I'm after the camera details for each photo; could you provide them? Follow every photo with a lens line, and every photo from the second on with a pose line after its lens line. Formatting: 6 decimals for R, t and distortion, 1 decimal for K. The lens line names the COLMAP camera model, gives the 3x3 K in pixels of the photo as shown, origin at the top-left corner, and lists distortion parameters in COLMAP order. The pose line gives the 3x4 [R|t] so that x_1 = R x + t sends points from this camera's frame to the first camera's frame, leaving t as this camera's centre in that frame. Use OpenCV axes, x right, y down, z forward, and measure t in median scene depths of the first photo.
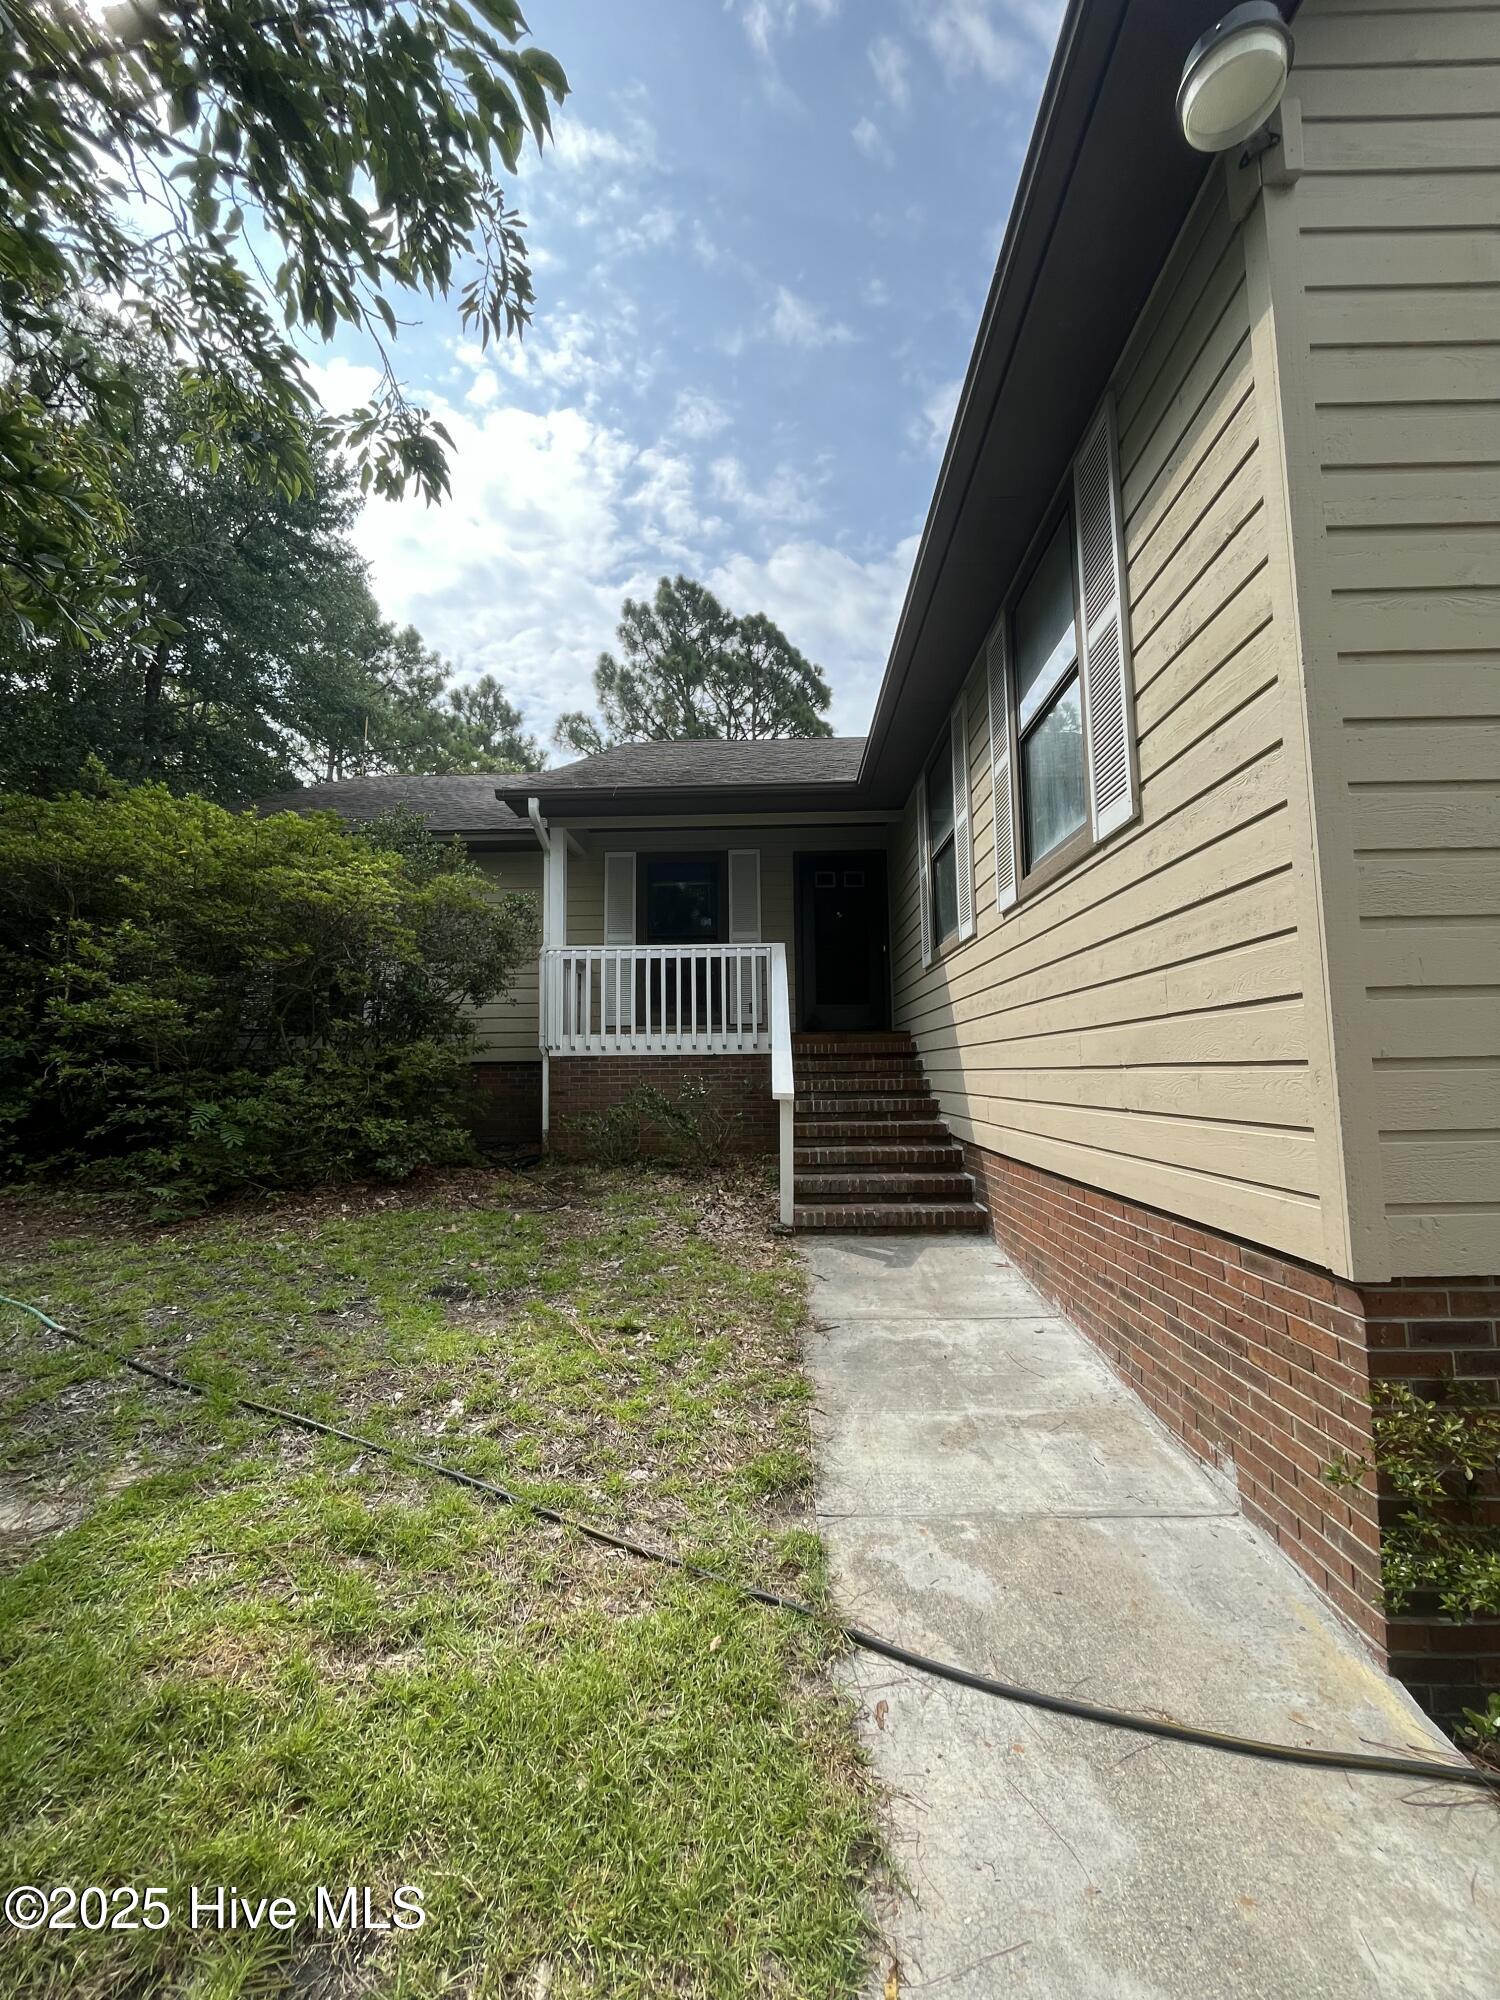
lens RADIAL K [[803.3, 0, 755.6], [0, 803.3, 1002.0], [0, 0, 1]] dist [-0.005285, 0.000196]
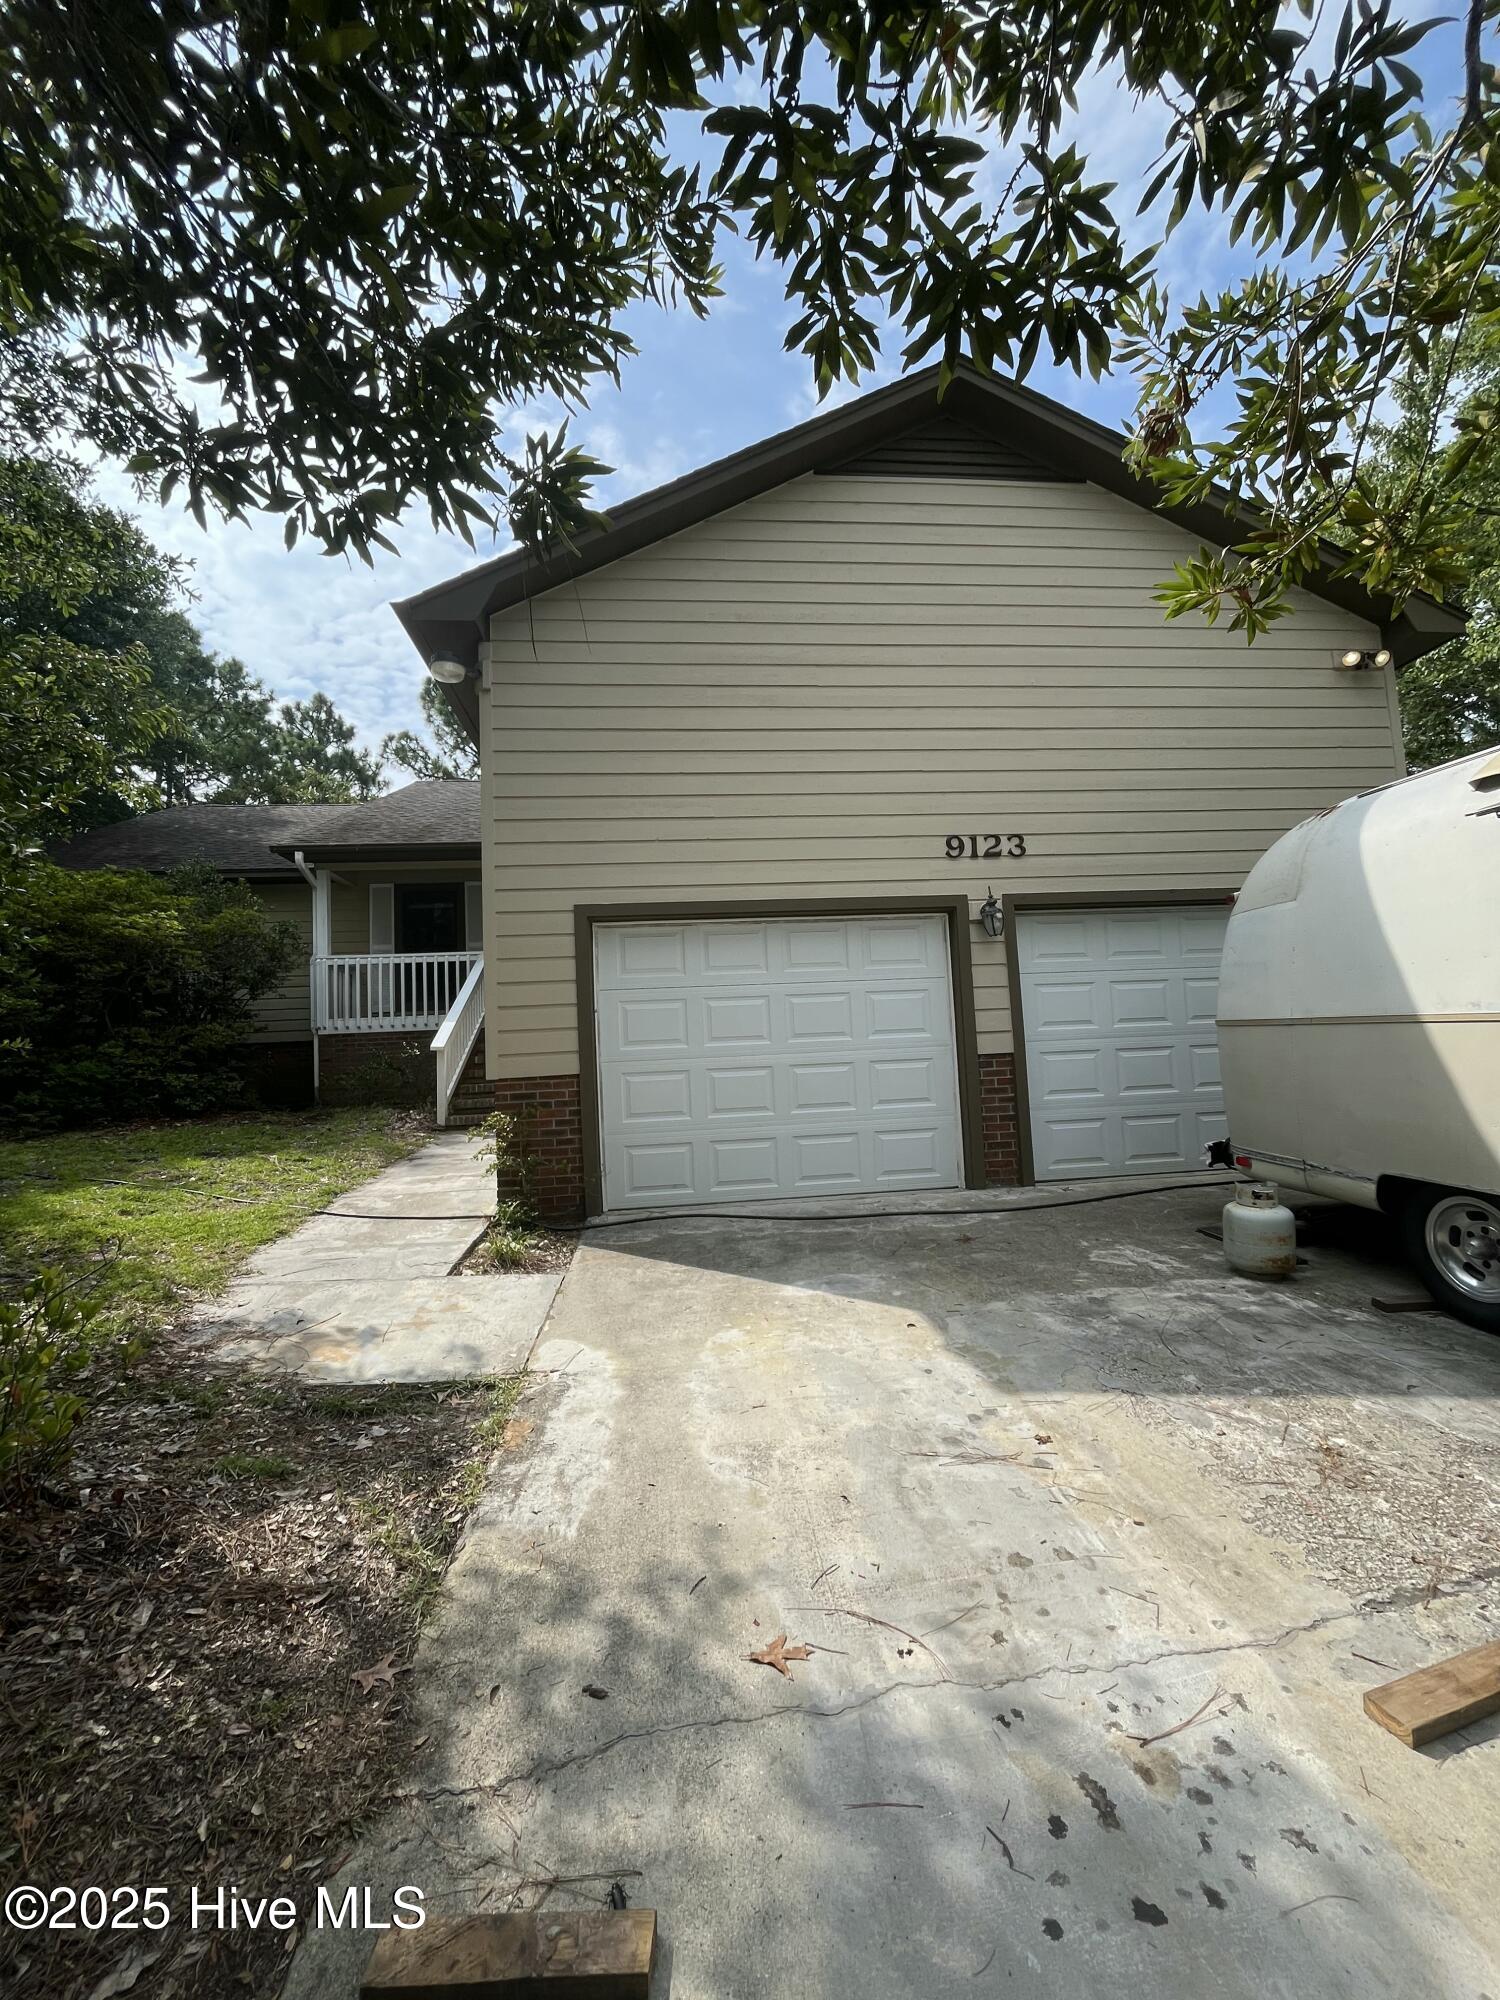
lens RADIAL K [[803.3, 0, 749.1], [0, 803.3, 998.0], [0, 0, 1]] dist [-0.005285, 0.000196]
pose [[0.991019, -0.024055, 0.131537, 0.272278], [0.023107, 0.999695, 0.008733, 0.007553], [-0.131707, -0.005615, 0.991273, -0.434432]]
